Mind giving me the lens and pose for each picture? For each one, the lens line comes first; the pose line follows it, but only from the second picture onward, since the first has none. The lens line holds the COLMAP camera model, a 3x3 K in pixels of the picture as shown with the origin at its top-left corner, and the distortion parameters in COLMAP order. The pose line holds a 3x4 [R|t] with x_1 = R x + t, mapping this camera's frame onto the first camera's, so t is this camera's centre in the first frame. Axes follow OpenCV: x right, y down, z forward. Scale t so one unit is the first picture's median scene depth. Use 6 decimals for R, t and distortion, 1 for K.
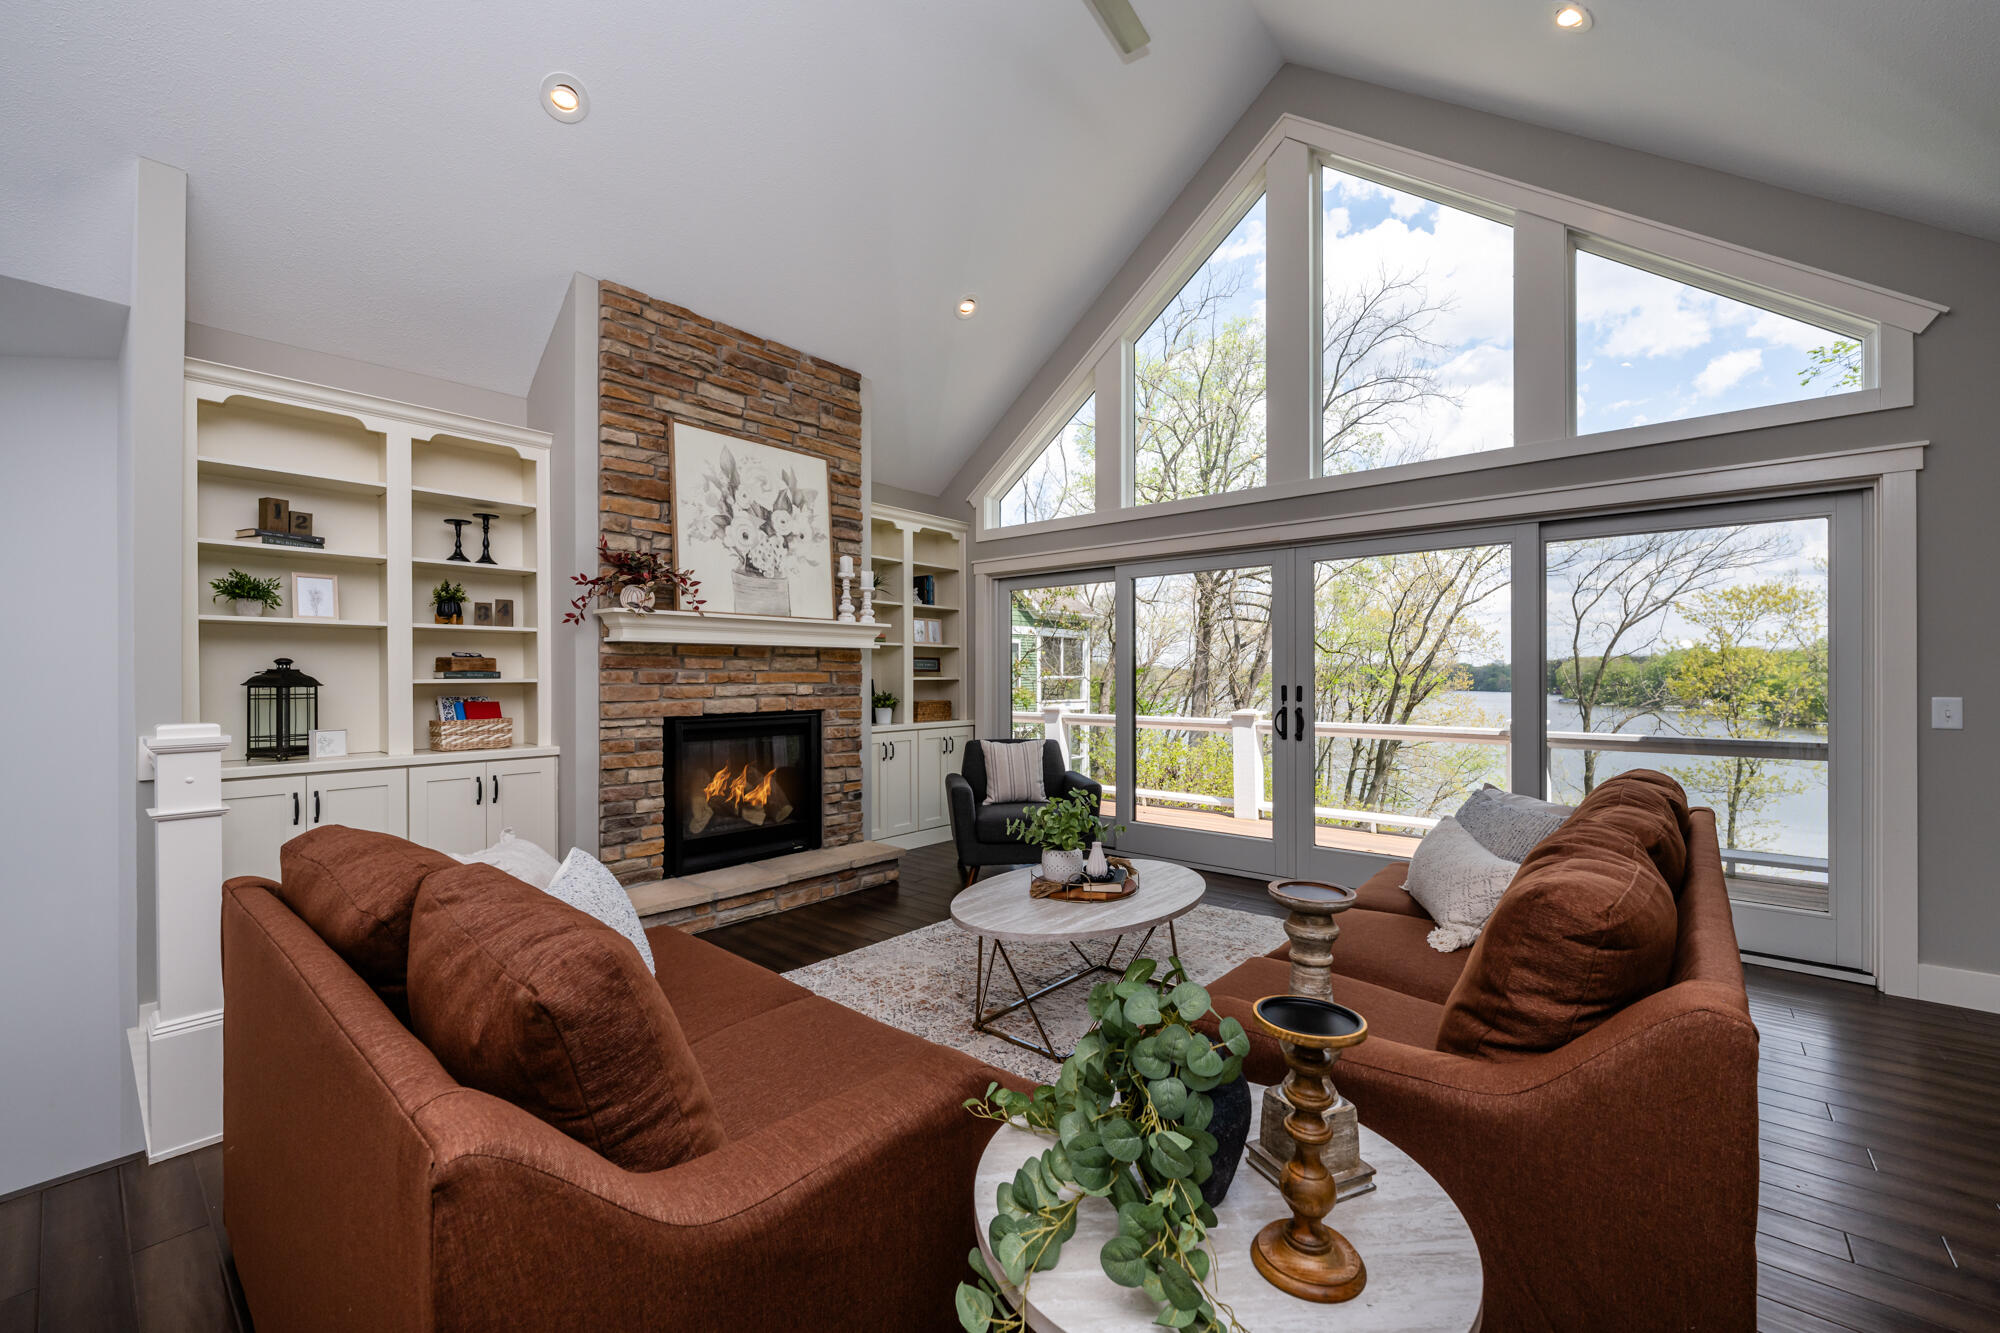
lens RADIAL K [[805.3, 0, 1001.1], [0, 805.3, 668.6], [0, 0, 1]] dist [0.000611, -0.000012]
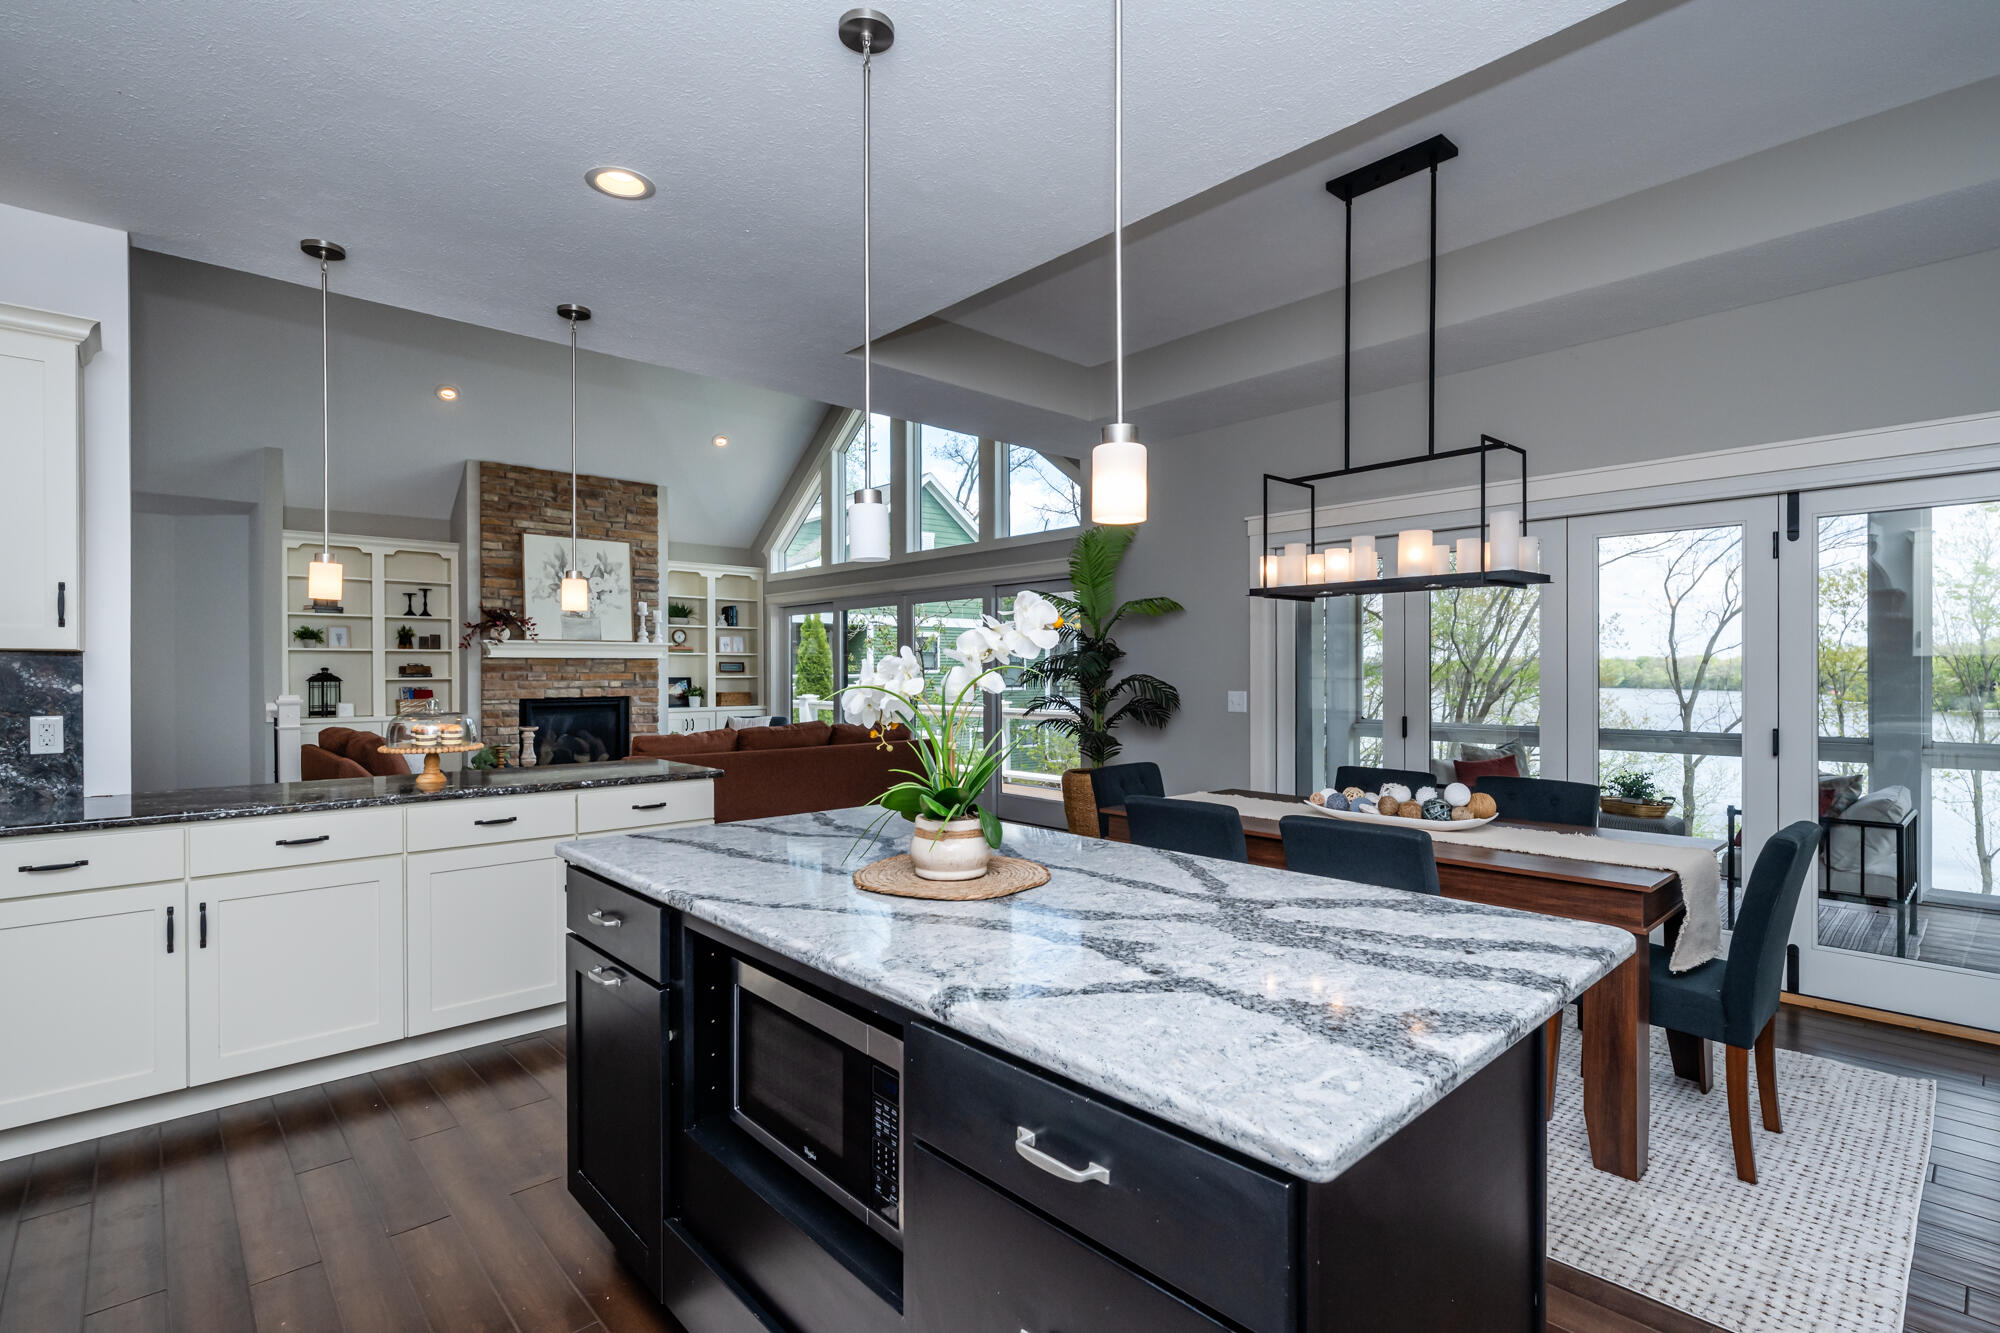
lens RADIAL K [[926.4, 0, 998.6], [0, 926.4, 677.1], [0, 0, 1]] dist [-0.006016, -0.000407]
pose [[0.993647, -0.000690, -0.112536, 0.813773], [0.002307, 0.999896, 0.014237, -0.014182], [0.112514, -0.014406, 0.993546, -0.862262]]
